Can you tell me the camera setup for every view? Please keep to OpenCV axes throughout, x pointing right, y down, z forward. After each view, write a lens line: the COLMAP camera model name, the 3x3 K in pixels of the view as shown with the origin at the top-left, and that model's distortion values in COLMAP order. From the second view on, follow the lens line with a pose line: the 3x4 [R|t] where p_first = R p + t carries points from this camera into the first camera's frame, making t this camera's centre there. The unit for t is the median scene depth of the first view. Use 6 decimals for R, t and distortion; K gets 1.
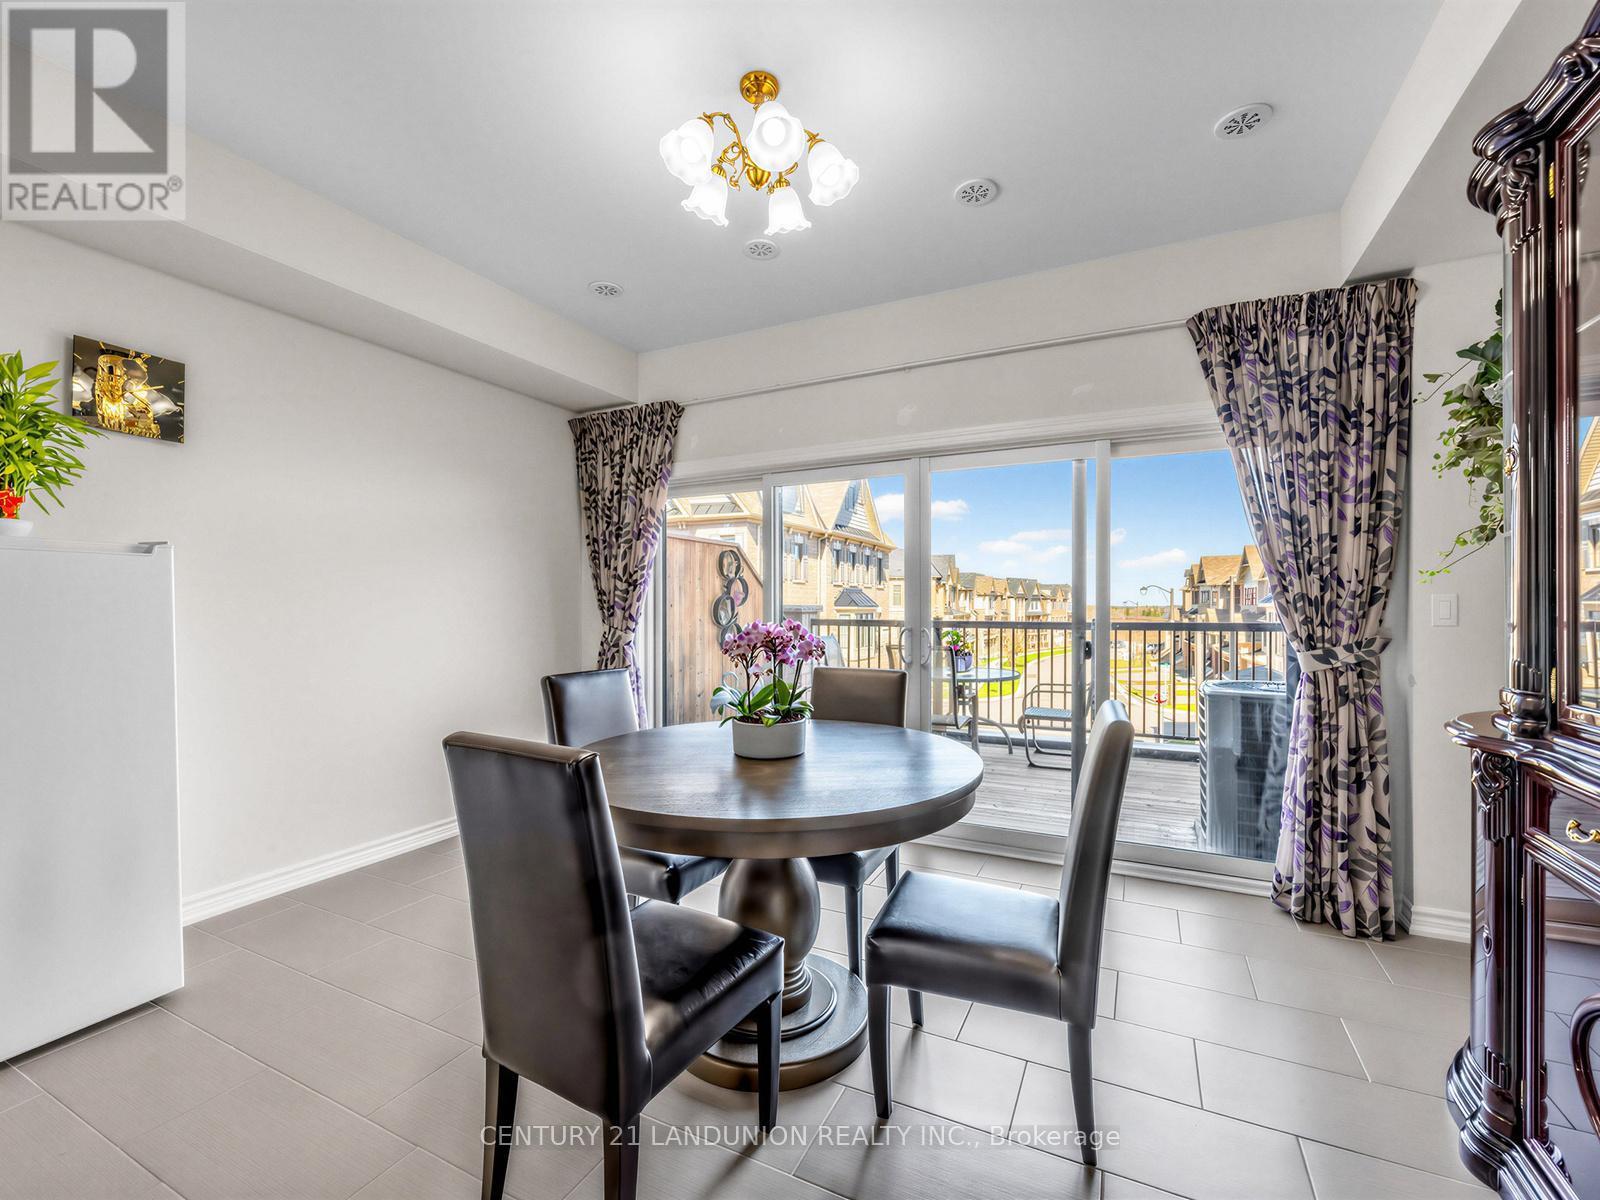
lens RADIAL K [[678.9, 0, 825.2], [0, 678.9, 611.2], [0, 0, 1]] dist [0.000446, 0.000163]
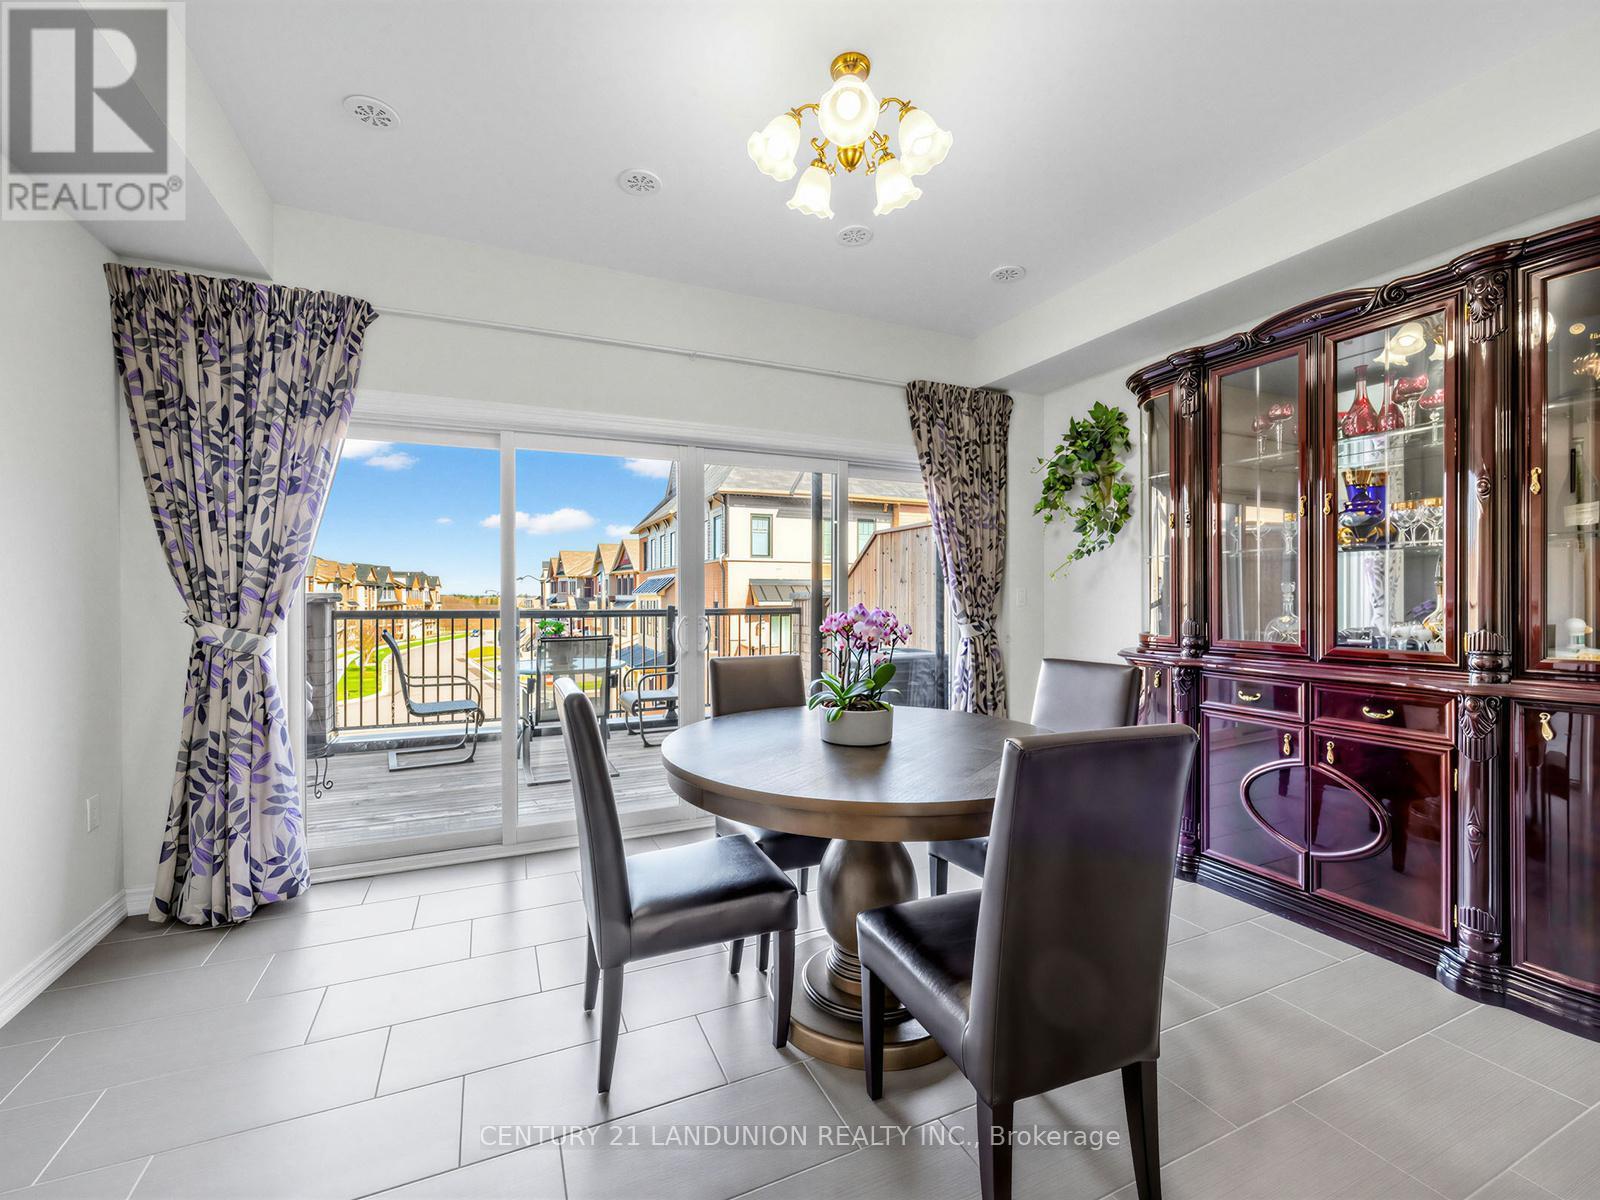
lens RADIAL K [[669.1, 0, 762.2], [0, 669.1, 595.0], [0, 0, 1]] dist [0.008947, -0.000013]
pose [[0.657105, -0.001017, 0.753799, -0.471770], [0.006712, 0.999967, -0.004502, -0.001092], [-0.753769, 0.008018, 0.657090, 0.237823]]
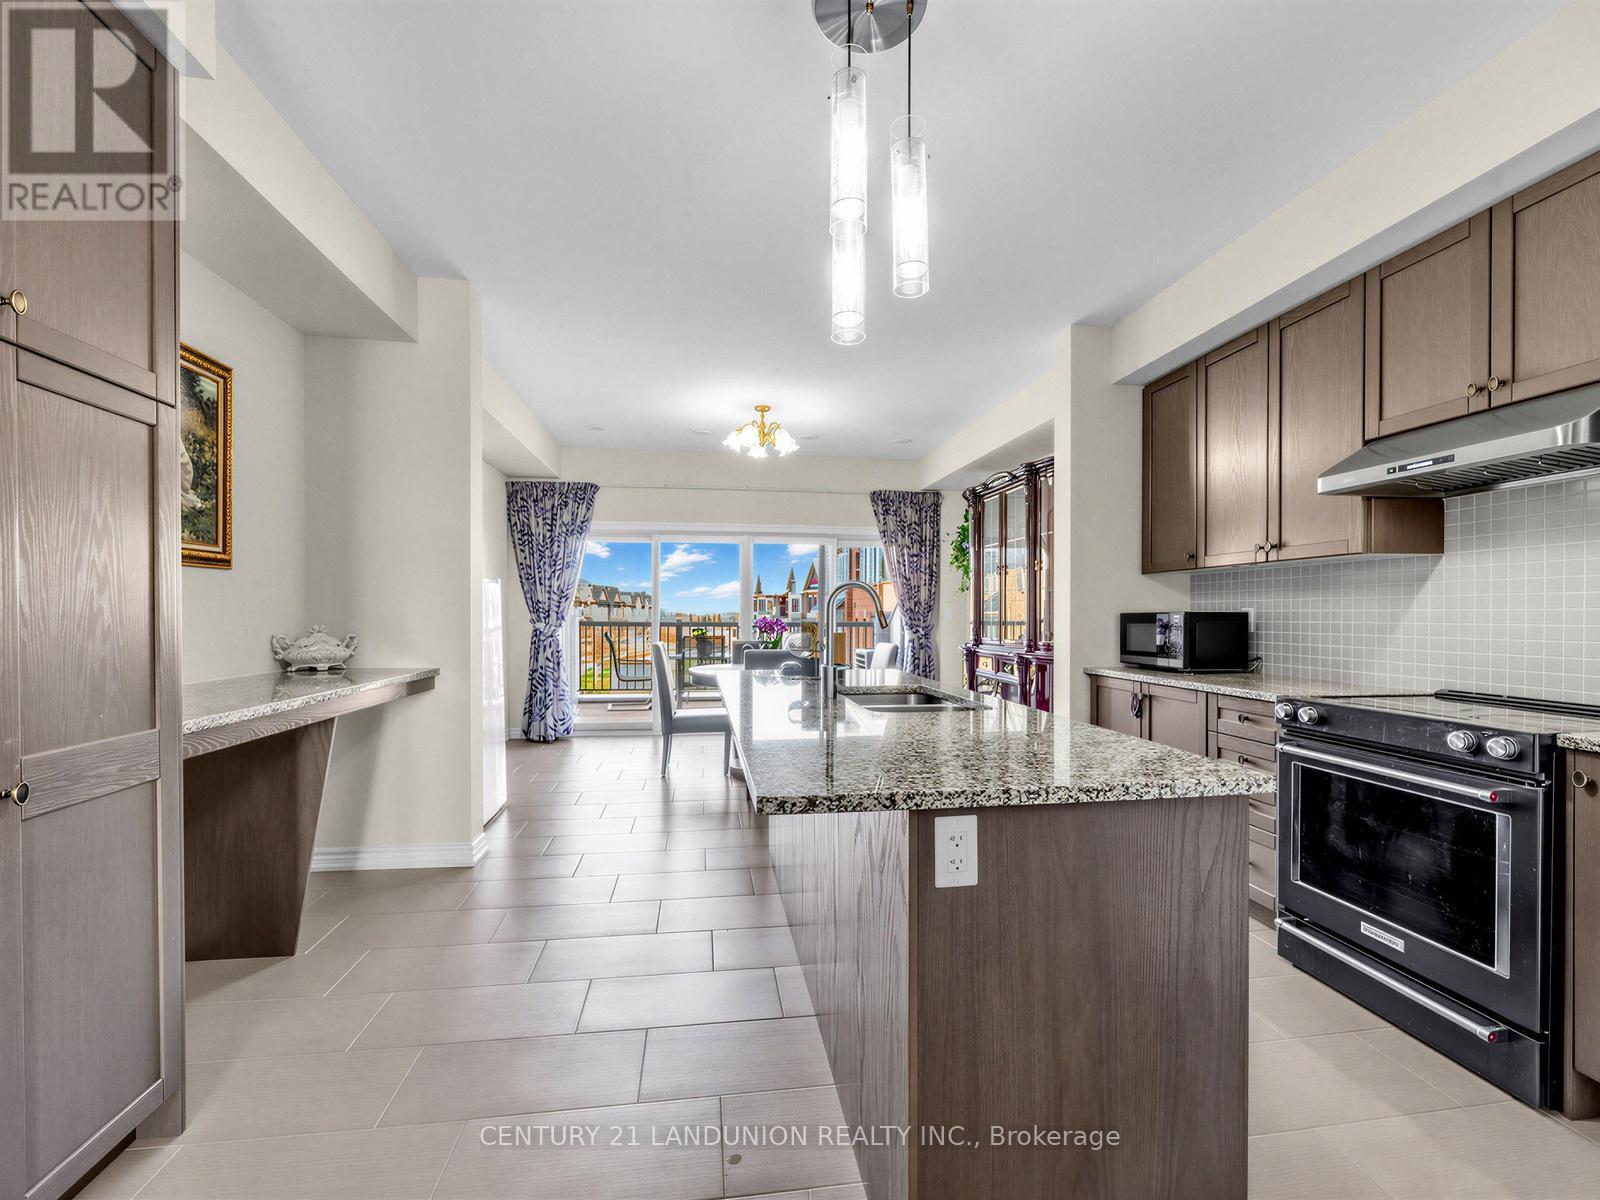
lens RADIAL K [[709.7, 0, 800.3], [0, 709.7, 622.9], [0, 0, 1]] dist [-0.004197, -0.000131]
pose [[0.827681, -0.004561, 0.561180, -0.758071], [0.000386, 0.999971, 0.007558, 0.007929], [-0.561198, -0.006038, 0.827659, -0.659795]]
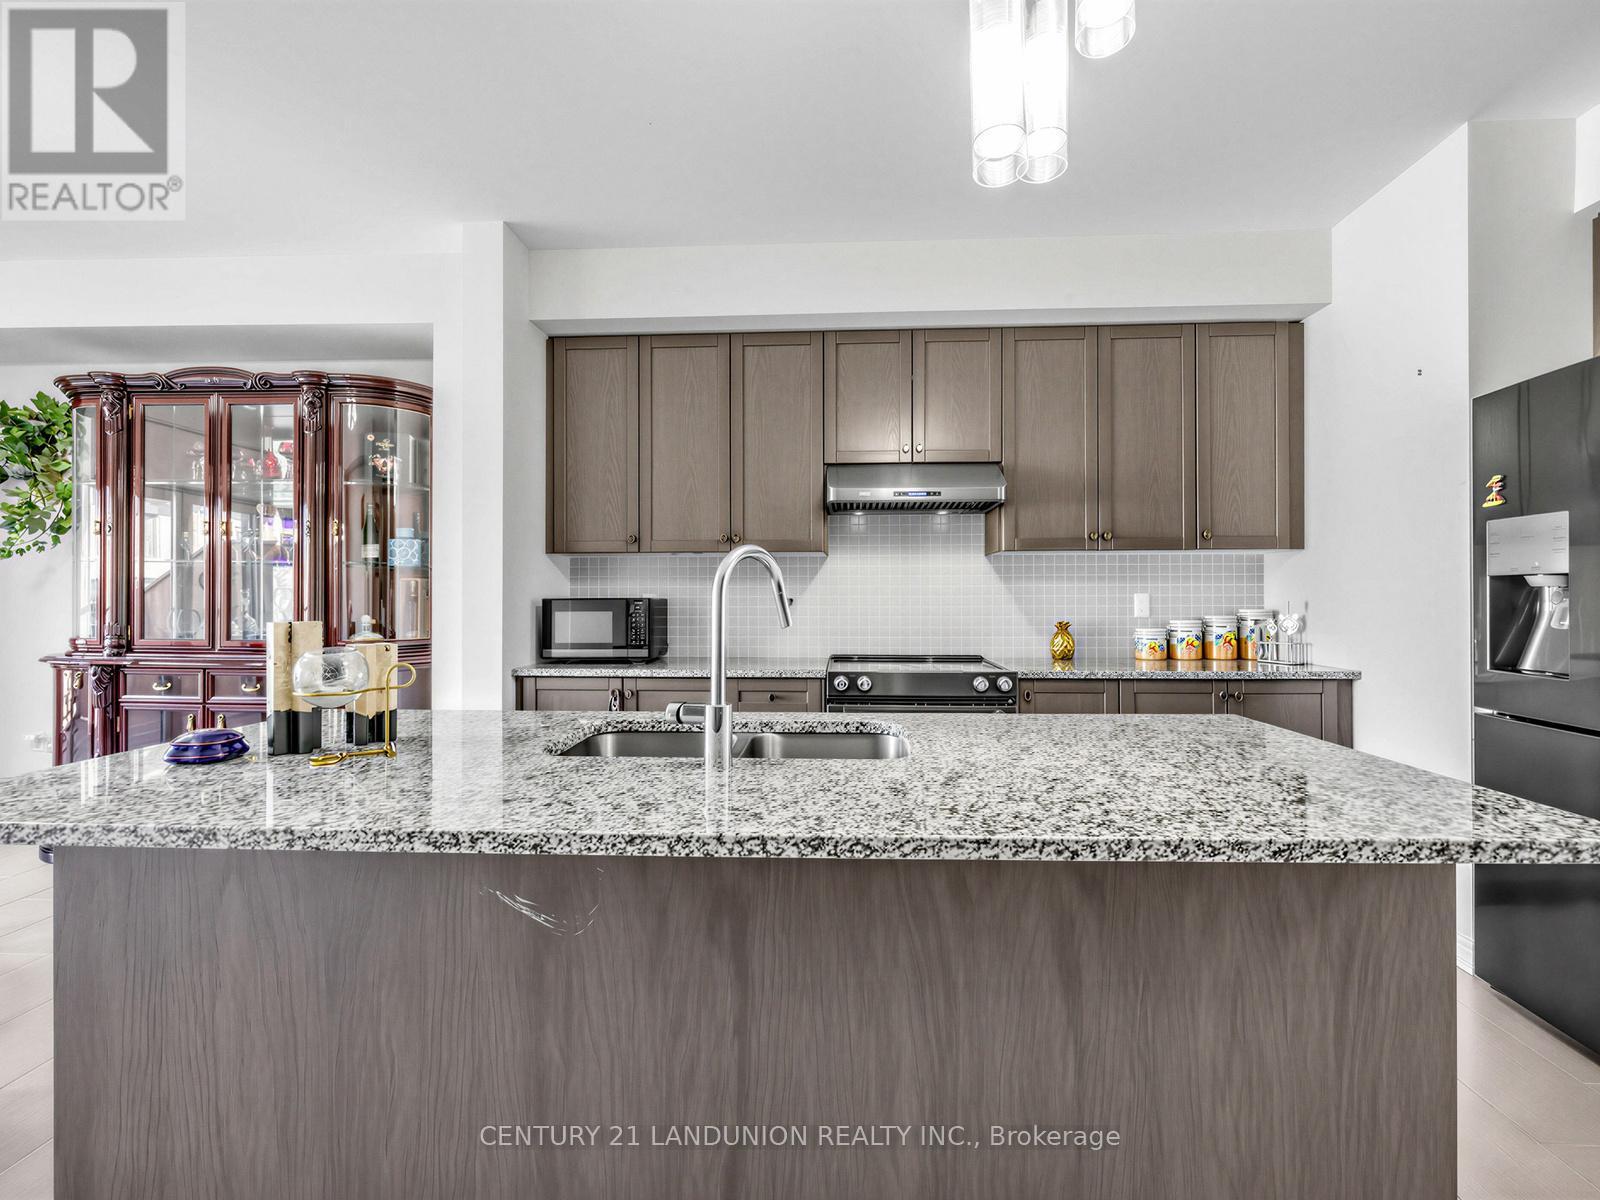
lens RADIAL K [[697.5, 0, 810.5], [0, 697.5, 593.4], [0, 0, 1]] dist [-0.002733, -0.000213]
pose [[-0.417405, 0.005647, 0.908703, -0.697499], [0.005550, 0.999978, -0.003664, -0.000353], [-0.908704, 0.003514, -0.417427, -0.035501]]
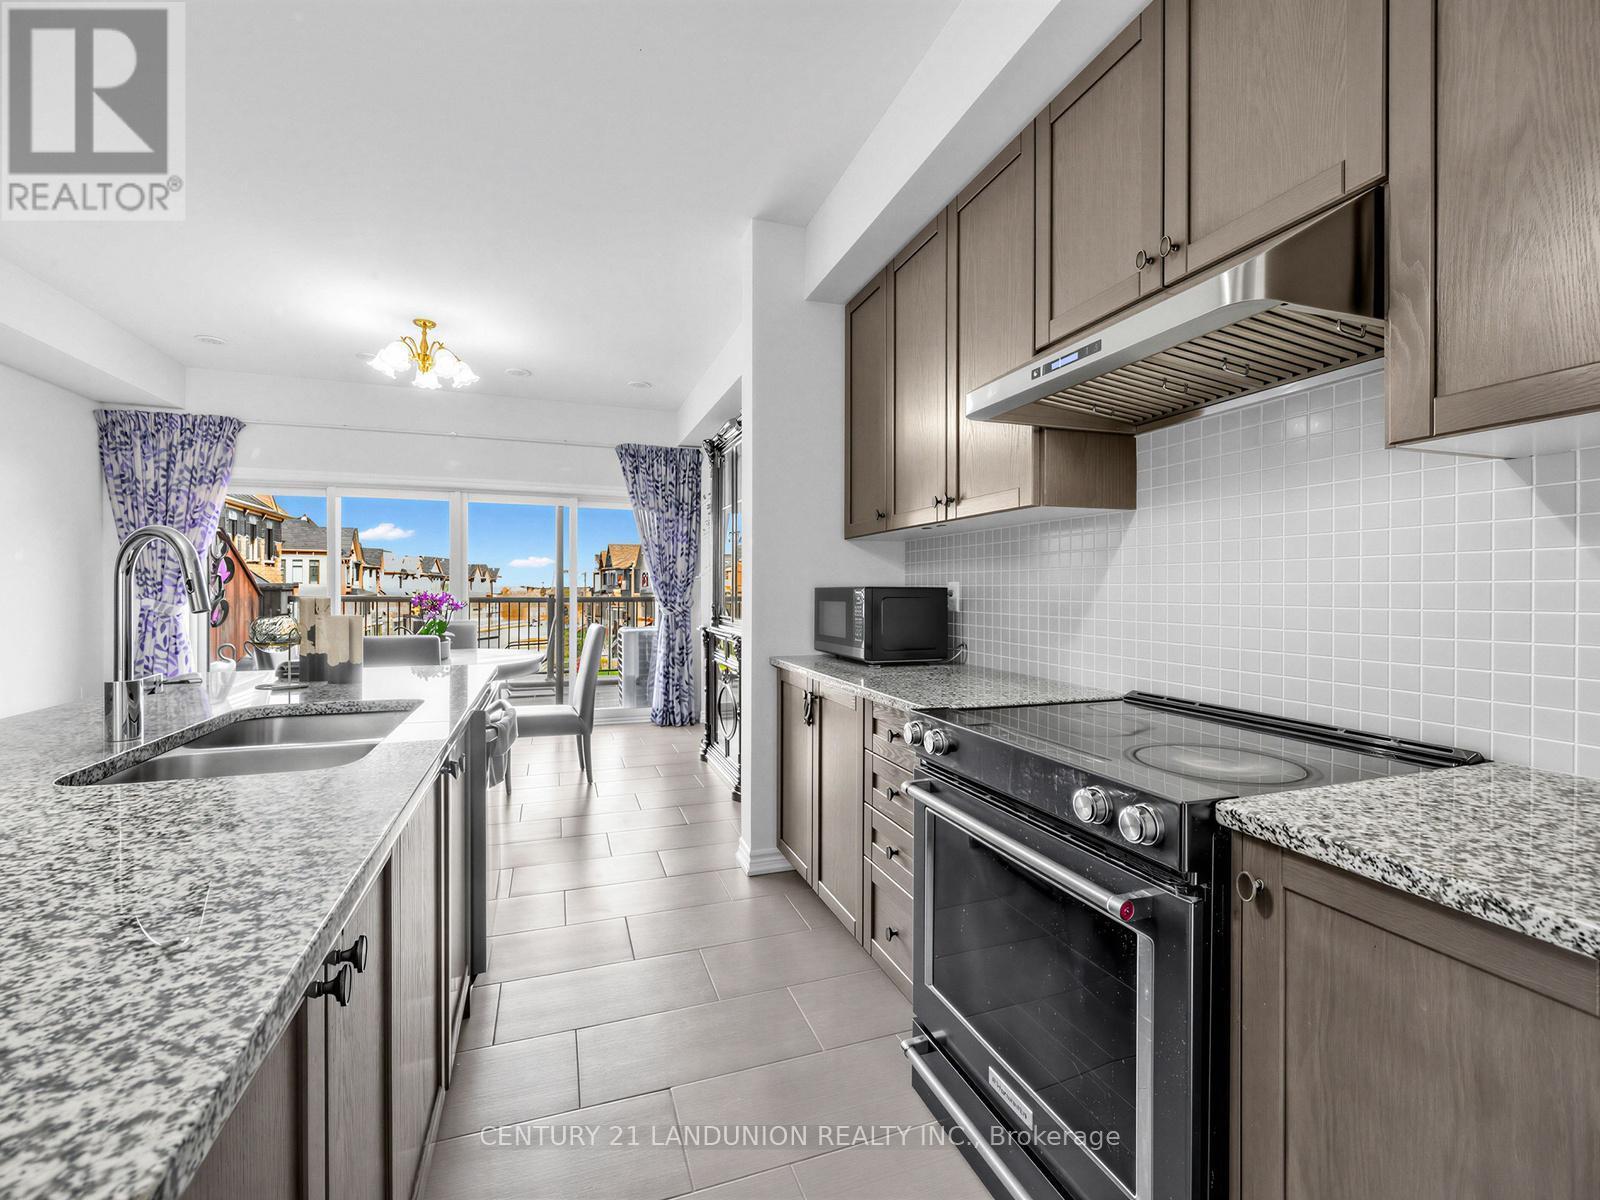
lens RADIAL K [[697.5, 0, 810.5], [0, 697.5, 593.4], [0, 0, 1]] dist [-0.002733, -0.000213]
pose [[0.703390, -0.000630, 0.710804, -0.385272], [-0.001180, 0.999997, 0.002055, 0.006551], [-0.710803, -0.002284, 0.703387, -0.630864]]
